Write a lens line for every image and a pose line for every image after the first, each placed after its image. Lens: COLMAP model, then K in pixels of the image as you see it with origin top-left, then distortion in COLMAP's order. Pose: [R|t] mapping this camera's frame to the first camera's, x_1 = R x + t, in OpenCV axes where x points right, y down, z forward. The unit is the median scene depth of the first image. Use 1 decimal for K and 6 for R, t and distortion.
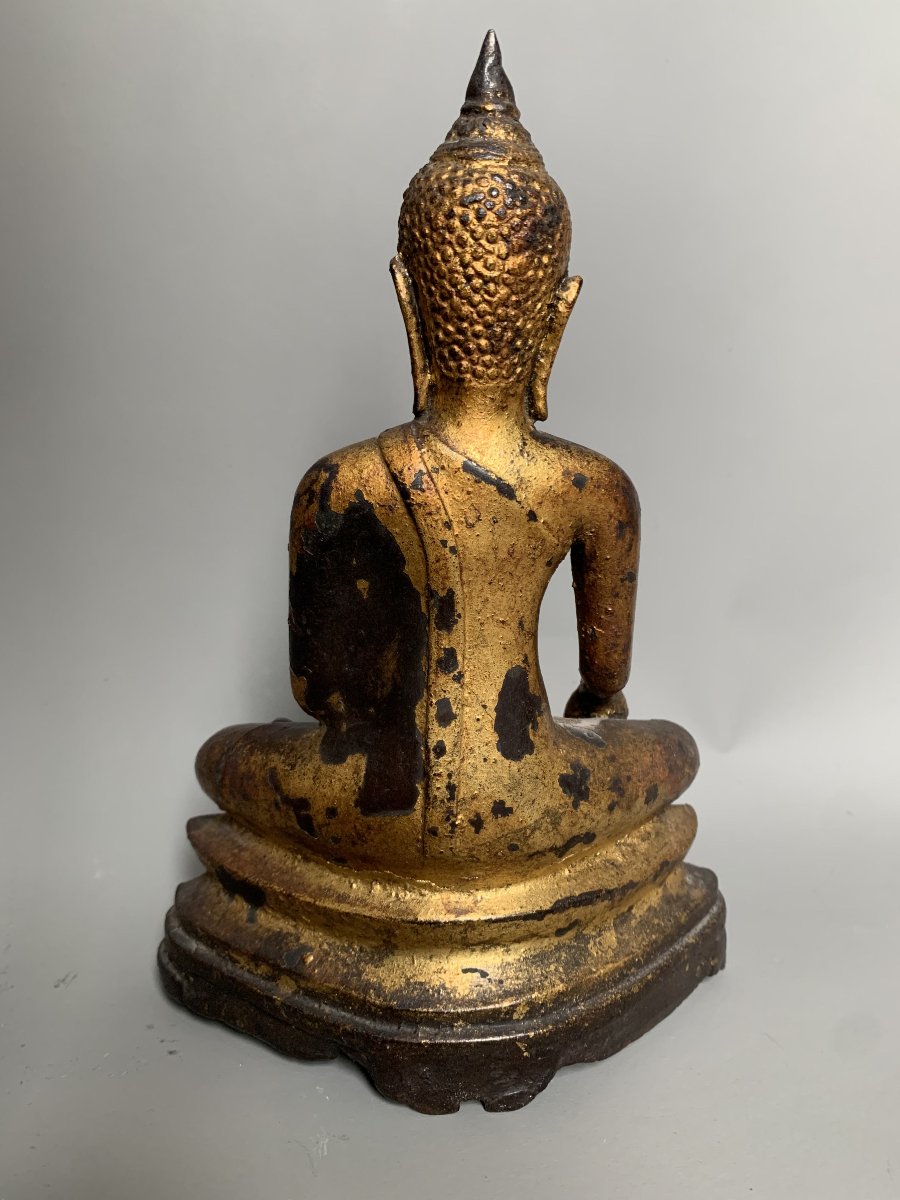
lens RADIAL K [[902.4, 0, 450.0], [0, 902.4, 600.0], [0, 0, 1]] dist [0.130960, -0.395280]
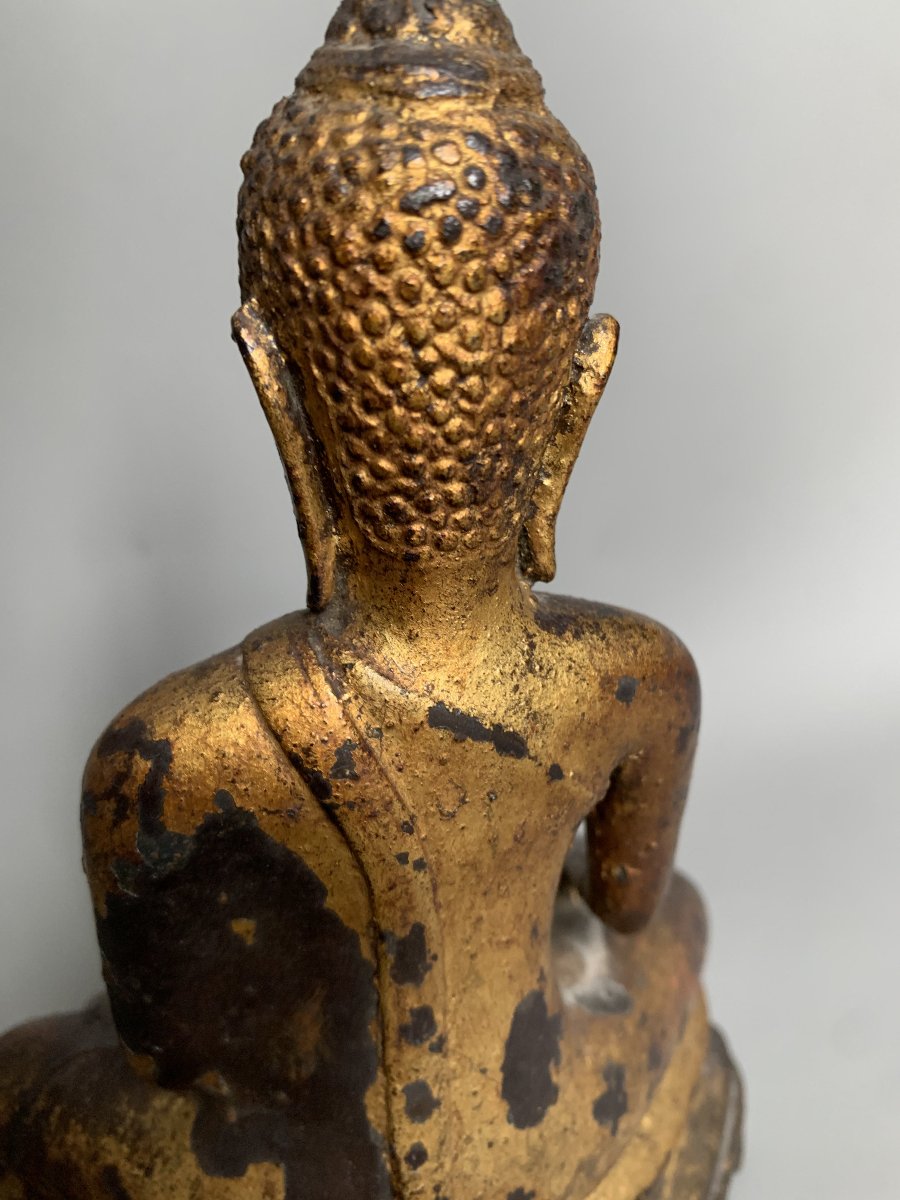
lens RADIAL K [[936.4, 0, 450.0], [0, 936.4, 600.0], [0, 0, 1]] dist [0.042408, -0.175398]
pose [[0.969597, -0.125496, 0.210075, -0.075476], [0.095364, 0.984392, 0.147910, -0.288175], [-0.225358, -0.123379, 0.966432, 0.497426]]
